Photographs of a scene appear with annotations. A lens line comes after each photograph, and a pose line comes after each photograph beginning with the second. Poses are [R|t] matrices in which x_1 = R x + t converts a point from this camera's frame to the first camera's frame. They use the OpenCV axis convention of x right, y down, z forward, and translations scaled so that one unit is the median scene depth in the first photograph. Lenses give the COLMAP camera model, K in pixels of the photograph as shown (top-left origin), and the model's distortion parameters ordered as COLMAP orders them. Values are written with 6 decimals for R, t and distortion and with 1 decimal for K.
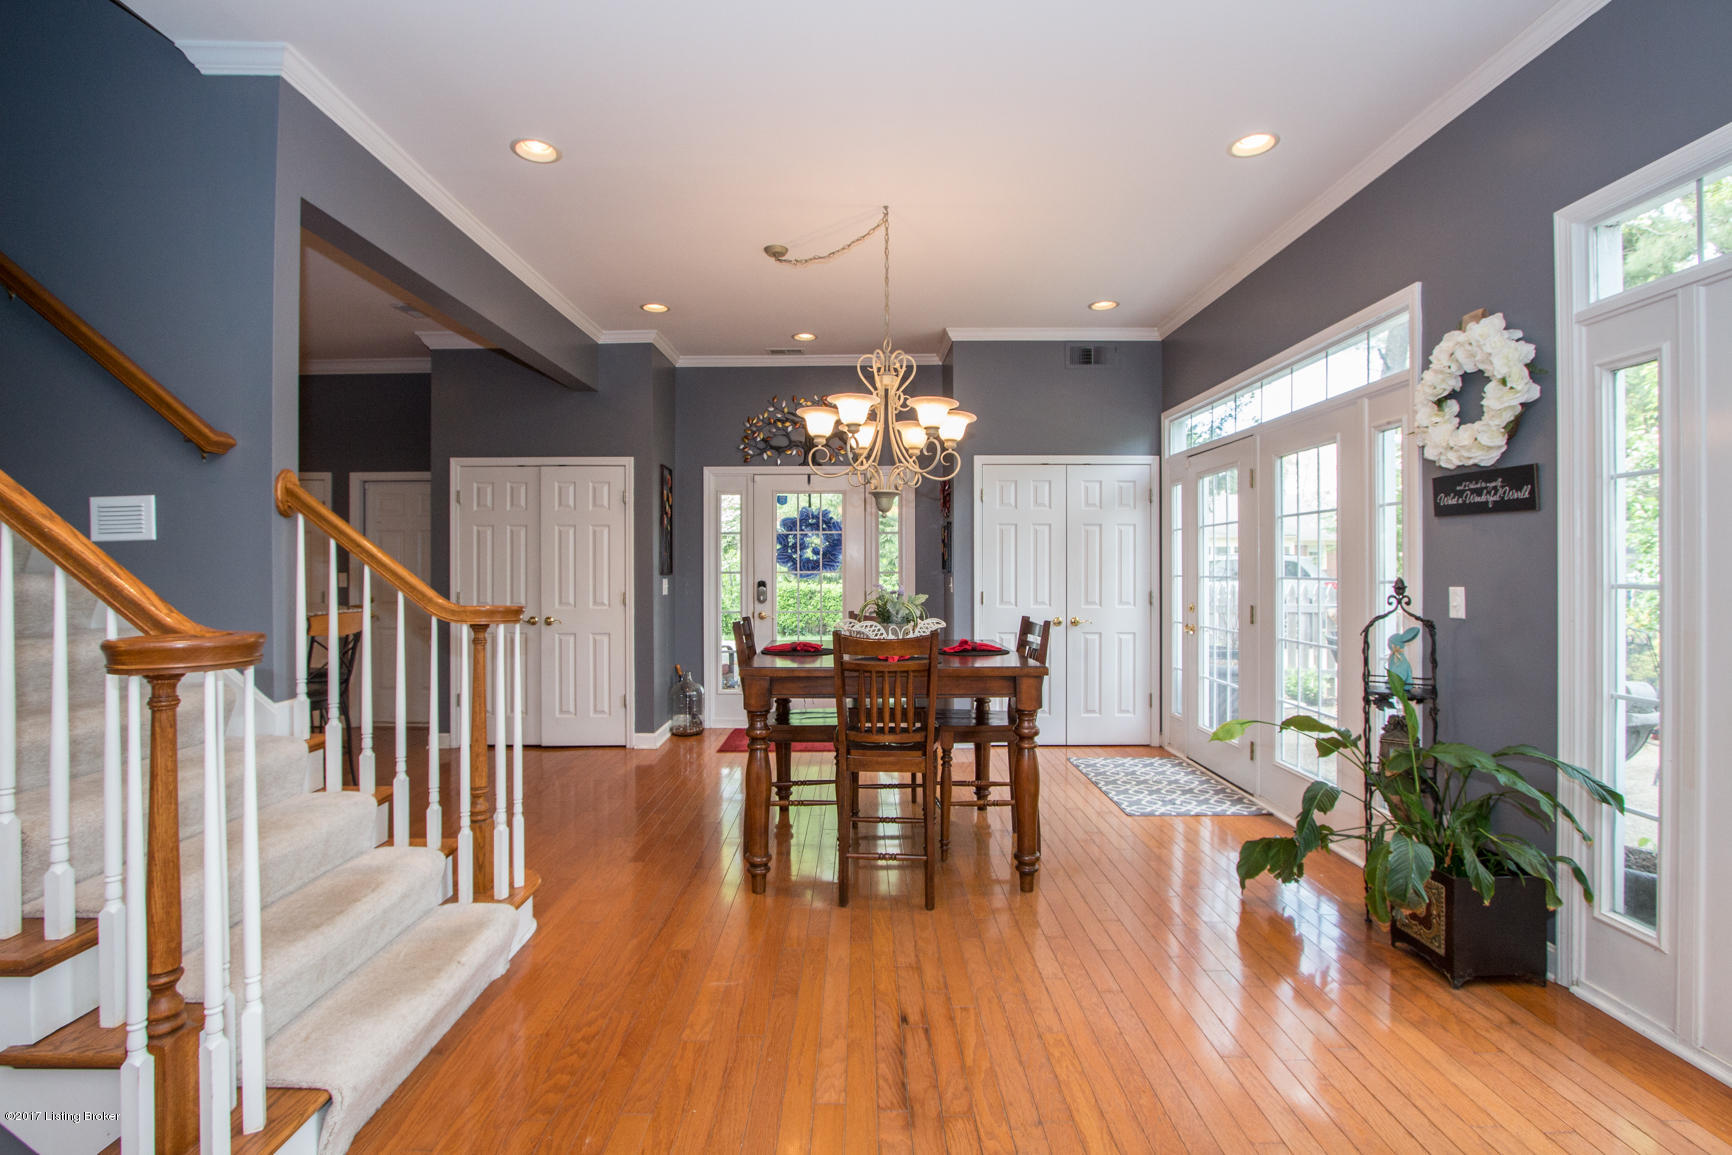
lens RADIAL K [[801.9, 0, 862.4], [0, 801.9, 570.4], [0, 0, 1]] dist [-0.021674, 0.003280]
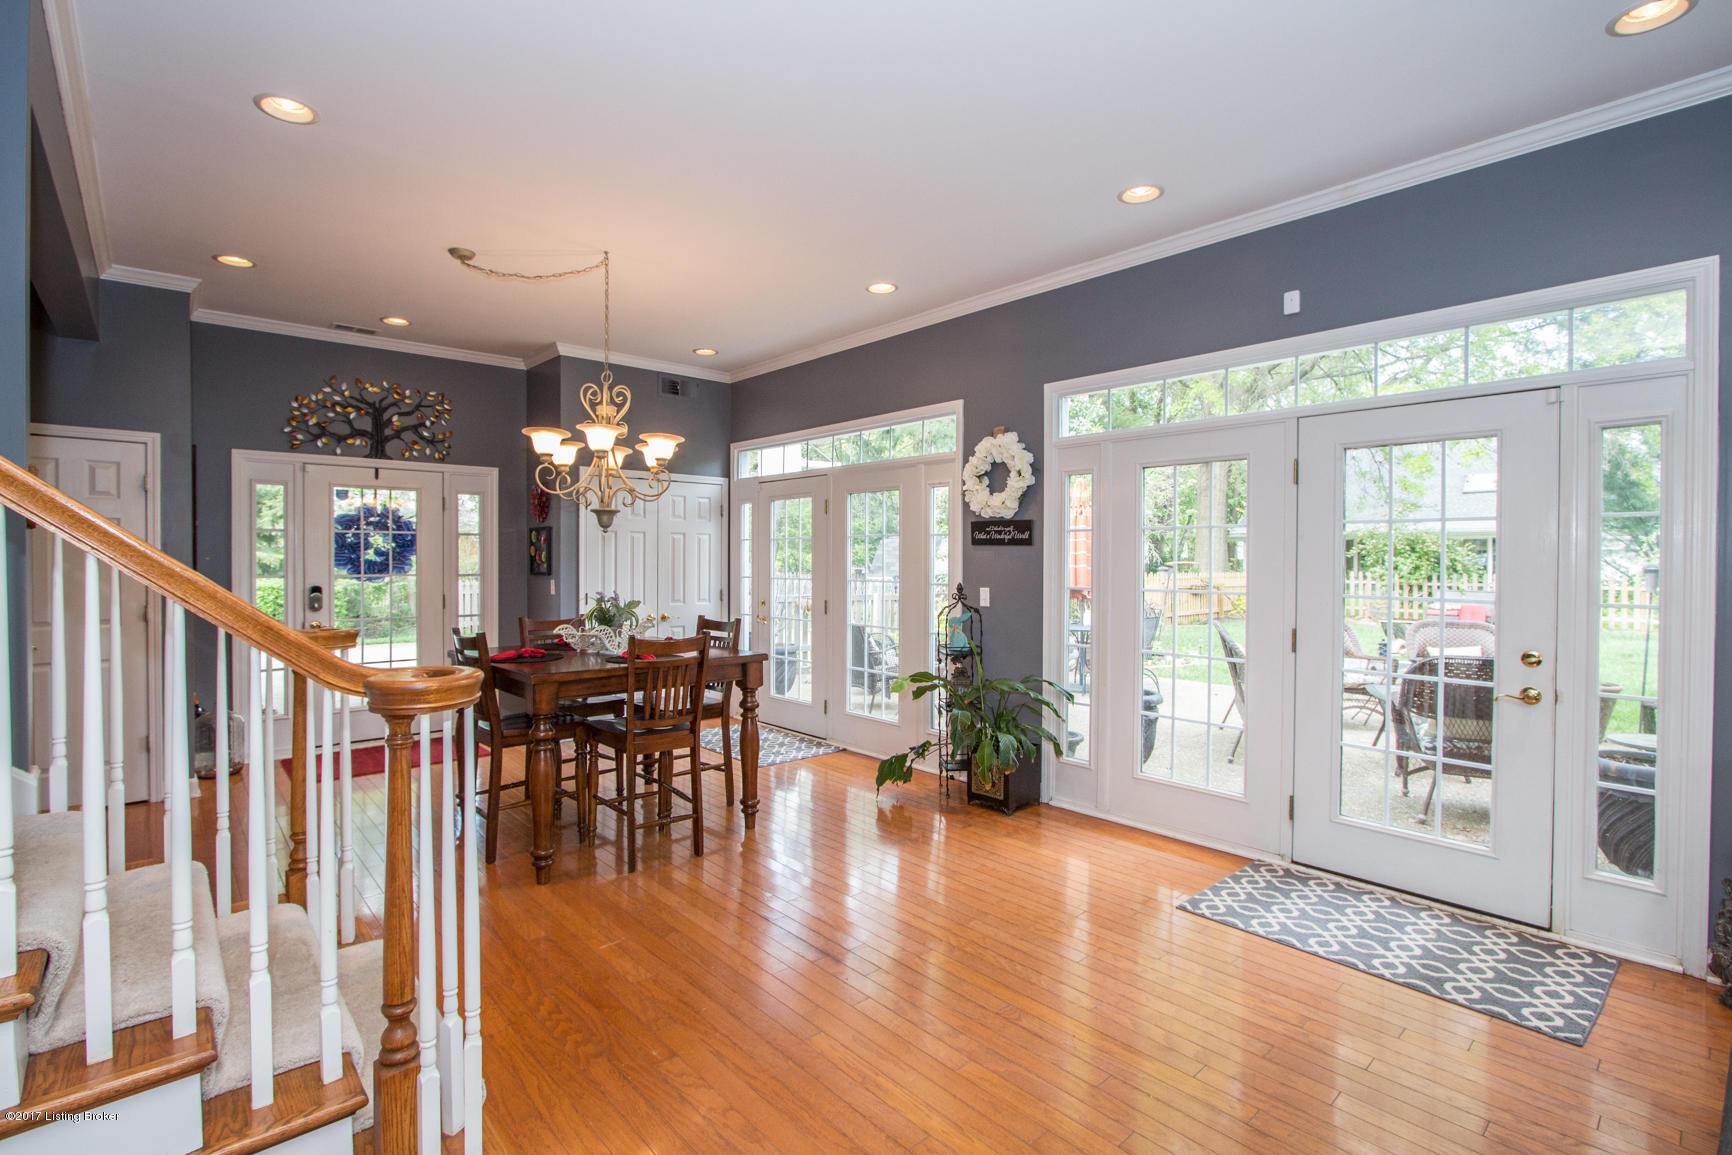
lens RADIAL K [[801.9, 0, 862.7], [0, 801.9, 571.7], [0, 0, 1]] dist [-0.021674, 0.003280]
pose [[0.741314, -0.006074, 0.671130, -0.467471], [-0.003090, 0.999918, 0.012464, -0.026877], [-0.671151, -0.011313, 0.741234, -0.068779]]
